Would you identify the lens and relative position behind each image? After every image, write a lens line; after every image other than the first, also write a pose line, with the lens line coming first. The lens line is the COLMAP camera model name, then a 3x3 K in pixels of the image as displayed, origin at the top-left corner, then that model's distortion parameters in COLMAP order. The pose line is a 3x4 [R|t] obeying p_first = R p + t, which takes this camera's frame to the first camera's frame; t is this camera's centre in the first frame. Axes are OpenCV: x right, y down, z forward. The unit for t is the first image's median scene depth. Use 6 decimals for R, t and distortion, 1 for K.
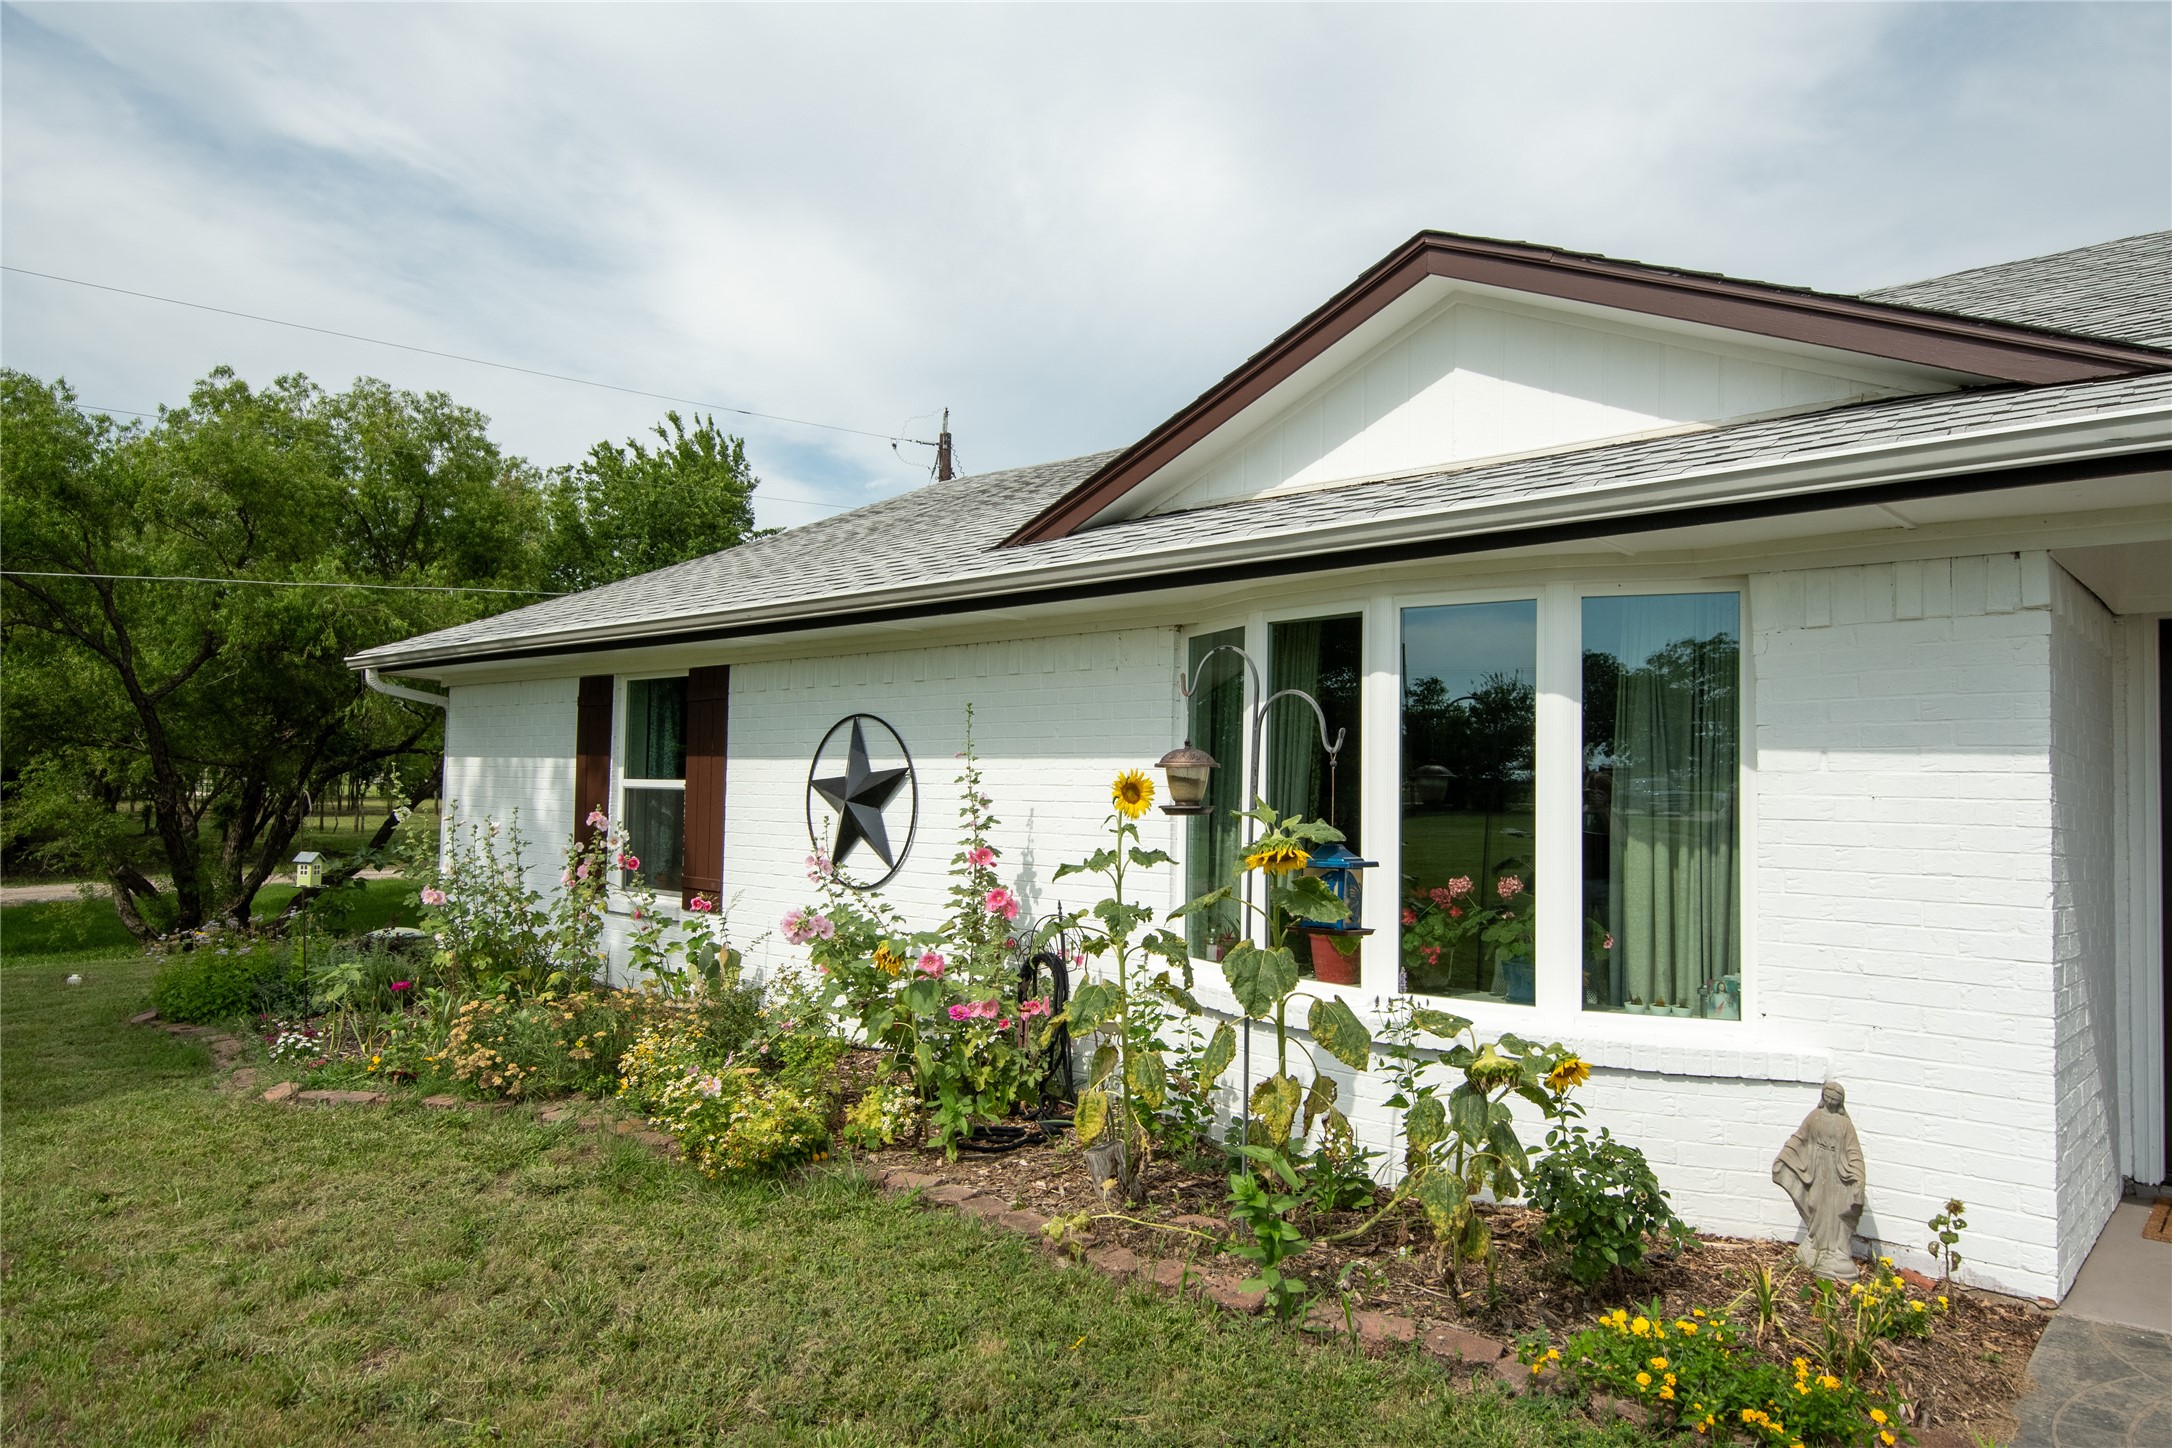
lens RADIAL K [[1395.2, 0, 1096.3], [0, 1395.2, 723.1], [0, 0, 1]] dist [0.023515, -0.000745]
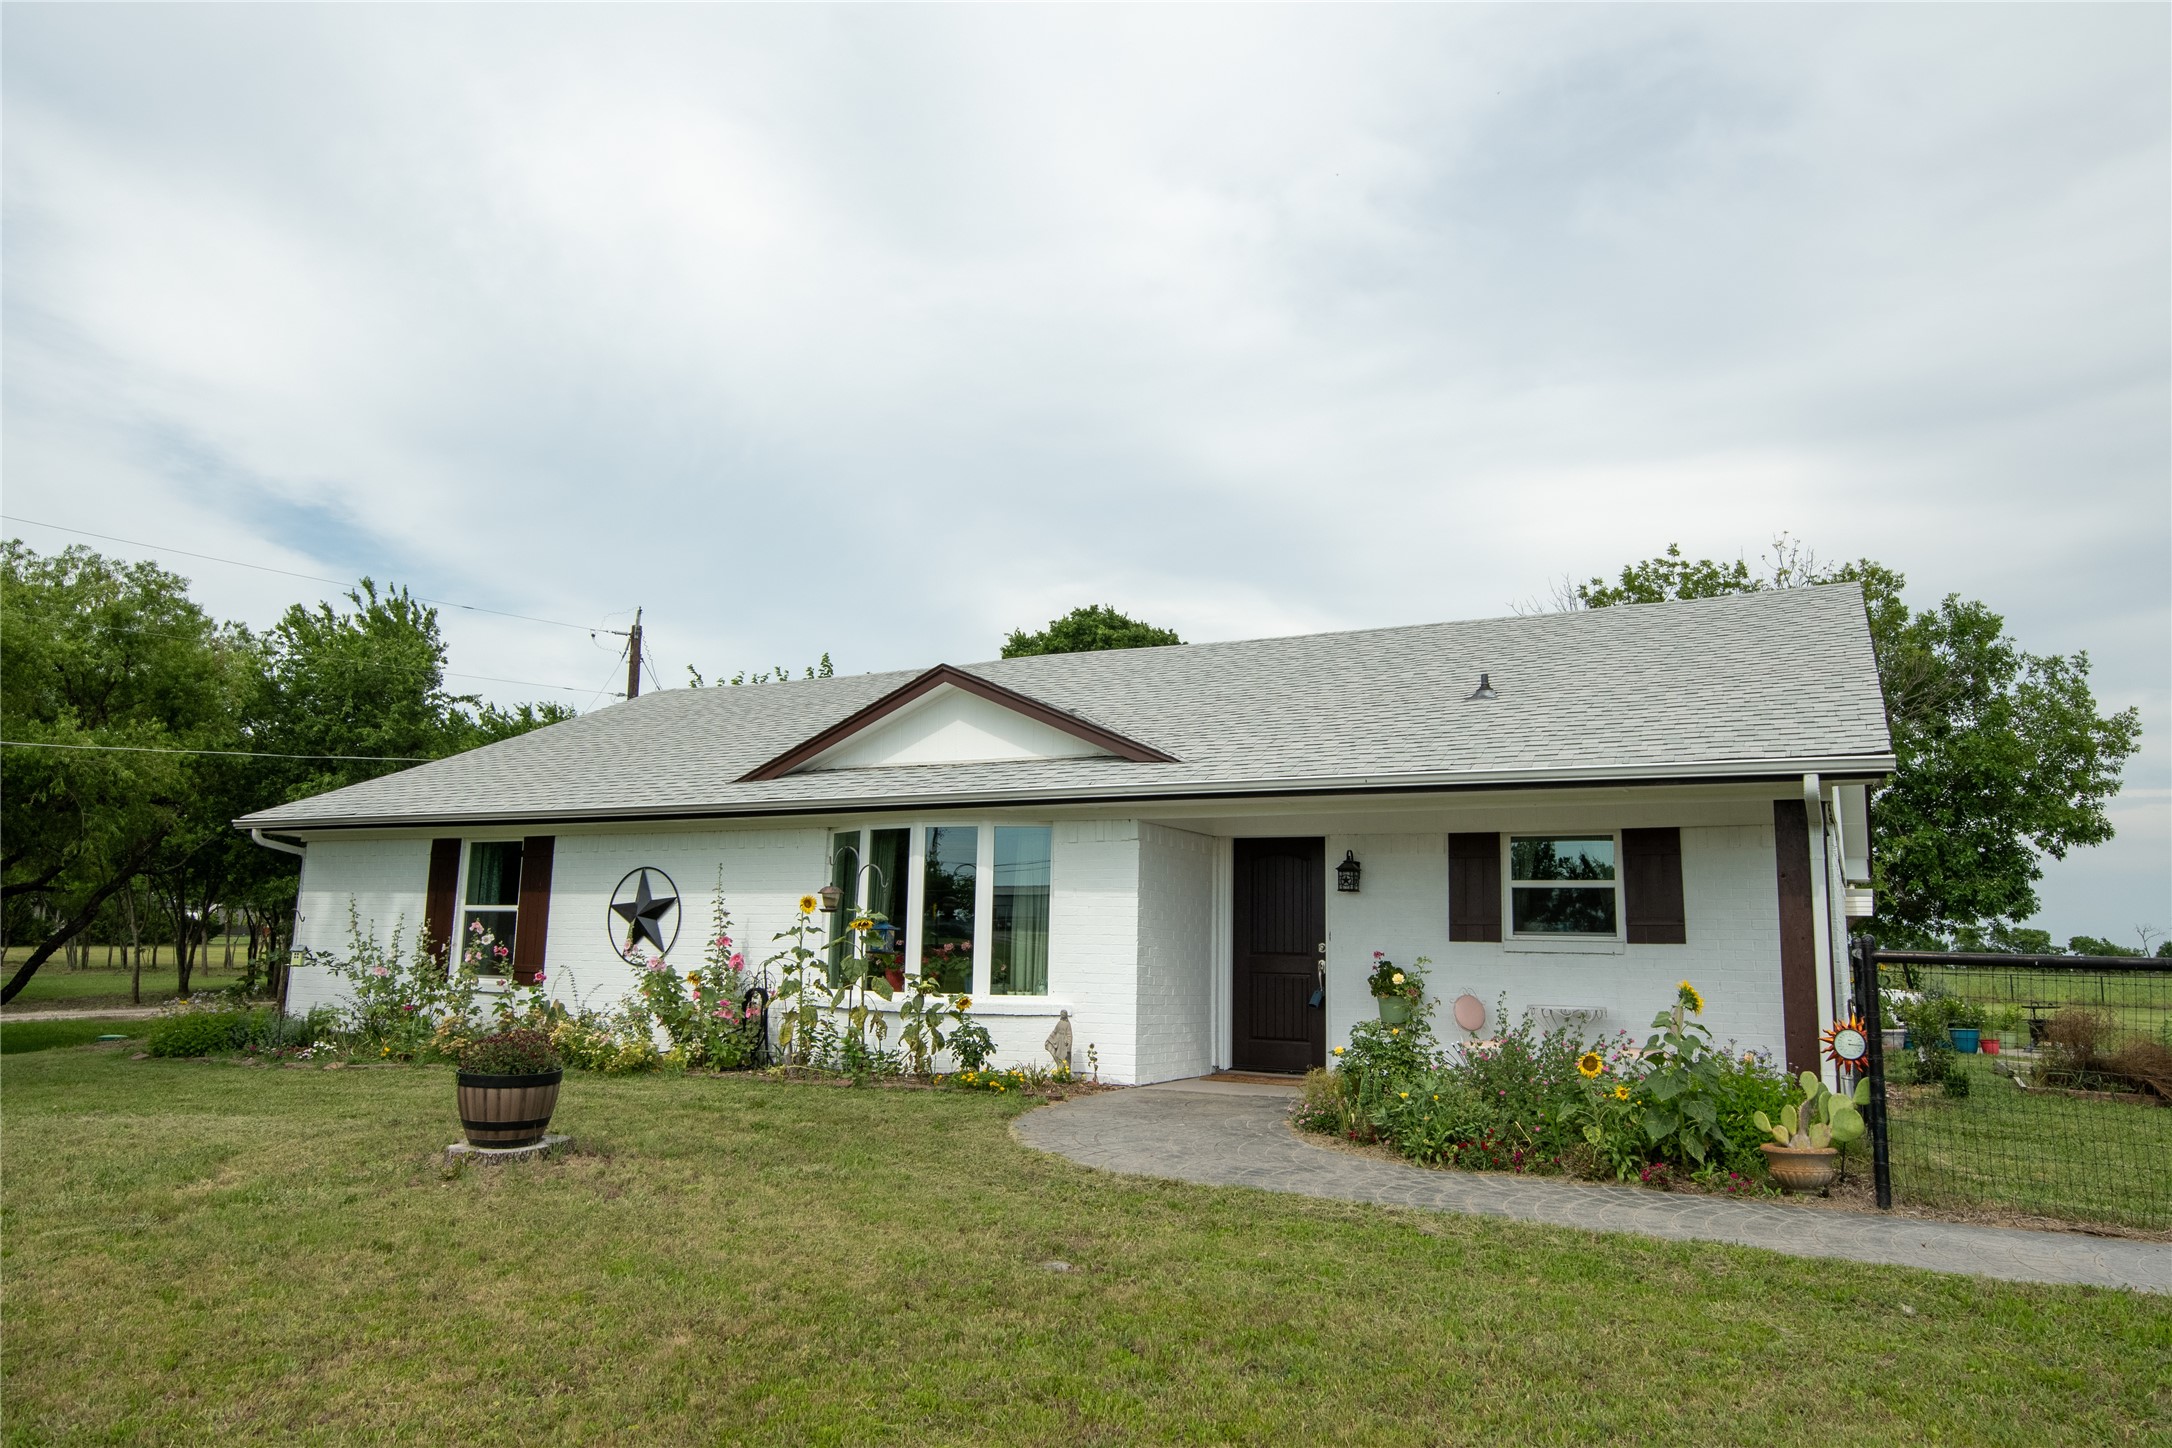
lens RADIAL K [[1395.2, 0, 1096.3], [0, 1395.2, 723.1], [0, 0, 1]] dist [0.023515, -0.000745]
pose [[0.969186, 0.037958, 0.243388, -0.074697], [-0.012507, 0.994364, -0.105275, -0.011405], [-0.246012, 0.098987, 0.964199, -1.230921]]
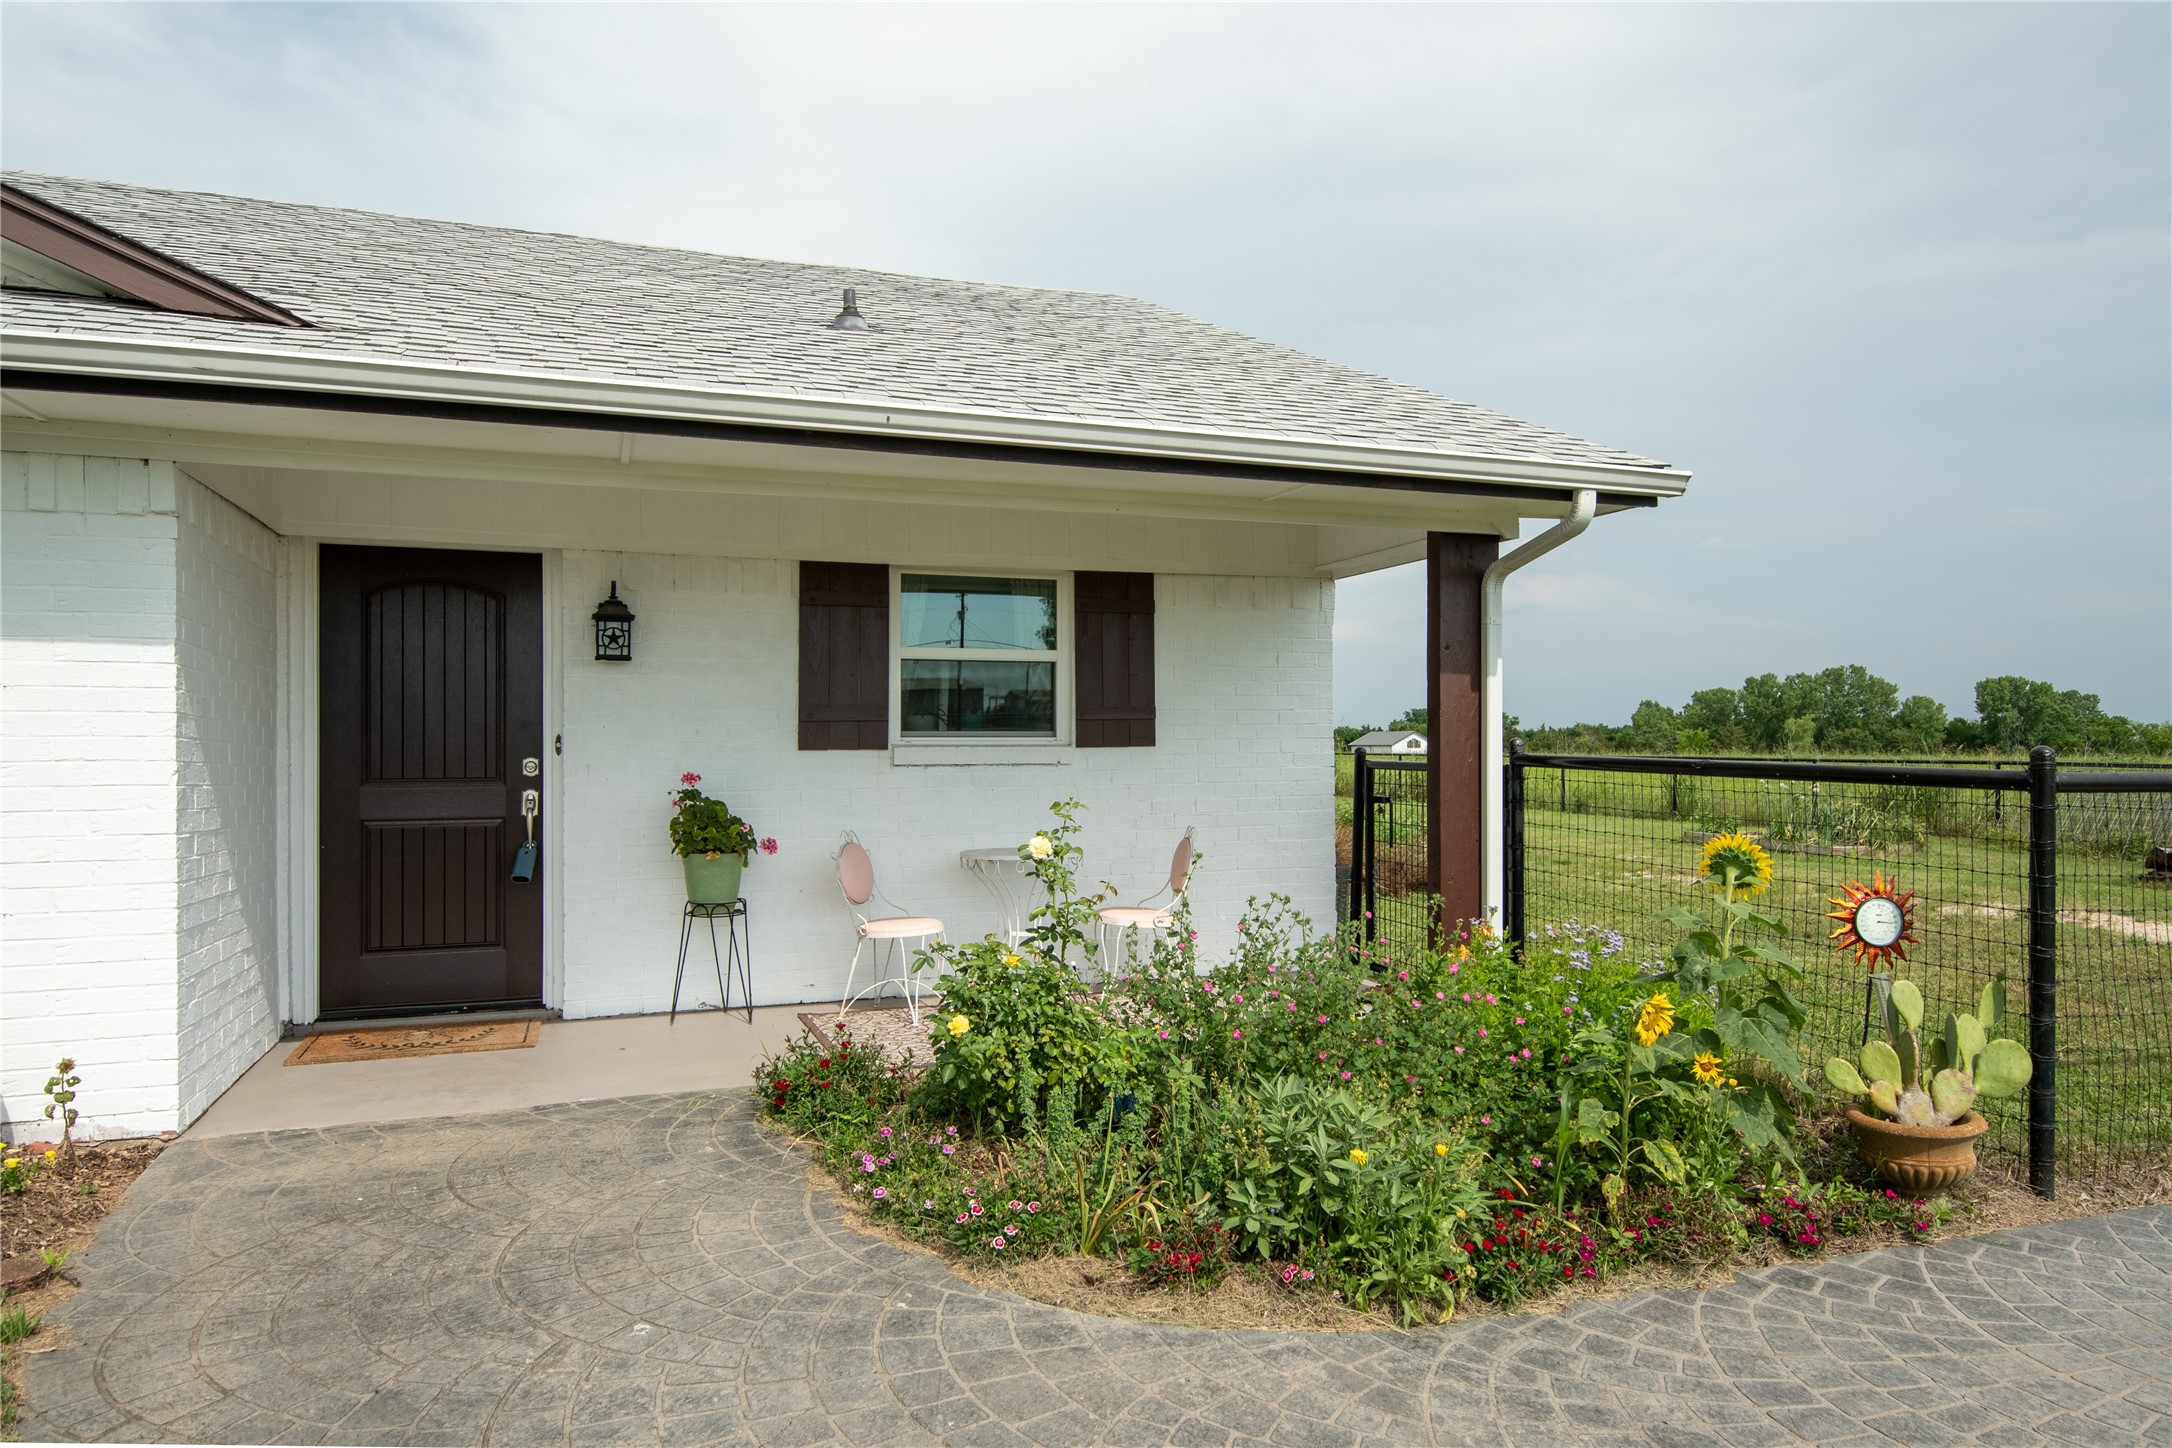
lens RADIAL K [[1380.2, 0, 1087.5], [0, 1380.2, 730.1], [0, 0, 1]] dist [0.030271, -0.032248]
pose [[0.466014, -0.018855, 0.884576, 0.028868], [-0.034365, 0.998633, 0.039391, 0.014054], [-0.884110, -0.048755, 0.464729, -0.104959]]
